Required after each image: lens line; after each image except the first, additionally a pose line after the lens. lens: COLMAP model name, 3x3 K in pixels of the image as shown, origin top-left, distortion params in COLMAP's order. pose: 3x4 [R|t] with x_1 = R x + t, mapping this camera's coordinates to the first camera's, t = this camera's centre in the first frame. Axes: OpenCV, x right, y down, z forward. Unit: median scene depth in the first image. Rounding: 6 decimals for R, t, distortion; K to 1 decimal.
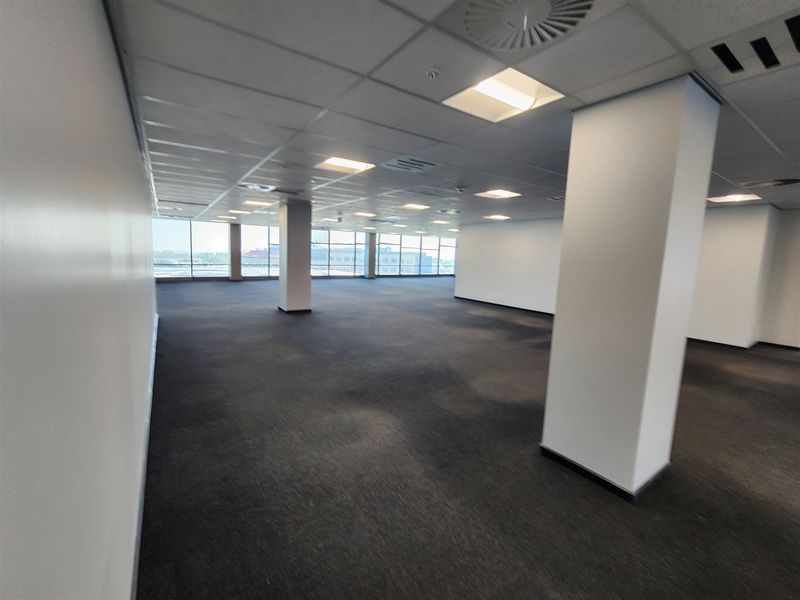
lens RADIAL K [[332.2, 0, 400.0], [0, 332.2, 300.0], [0, 0, 1]] dist [0.001646, 0.001162]
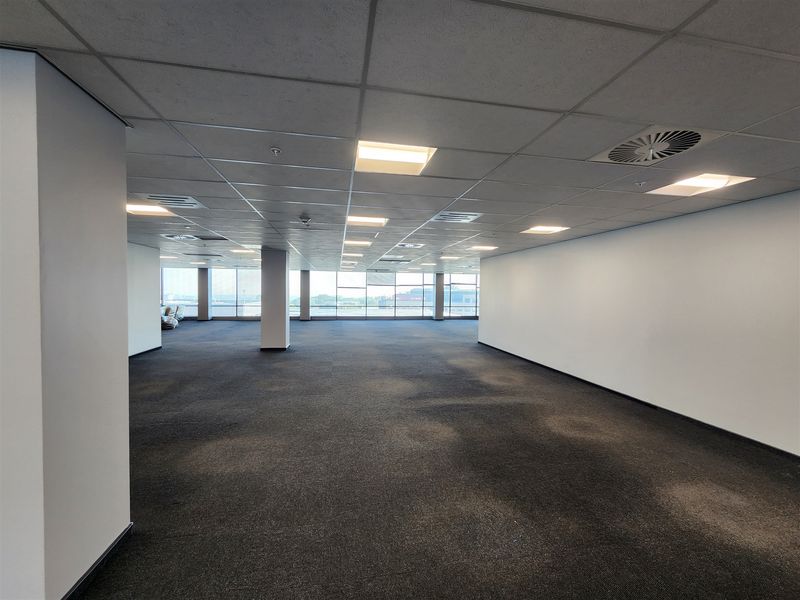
lens RADIAL K [[332.2, 0, 400.0], [0, 332.2, 300.0], [0, 0, 1]] dist [0.001646, 0.001162]
pose [[0.921645, -0.010193, -0.387900, 0.189335], [-0.038101, 0.992447, -0.116607, -0.005553], [0.386159, 0.122249, 0.914296, 0.072097]]
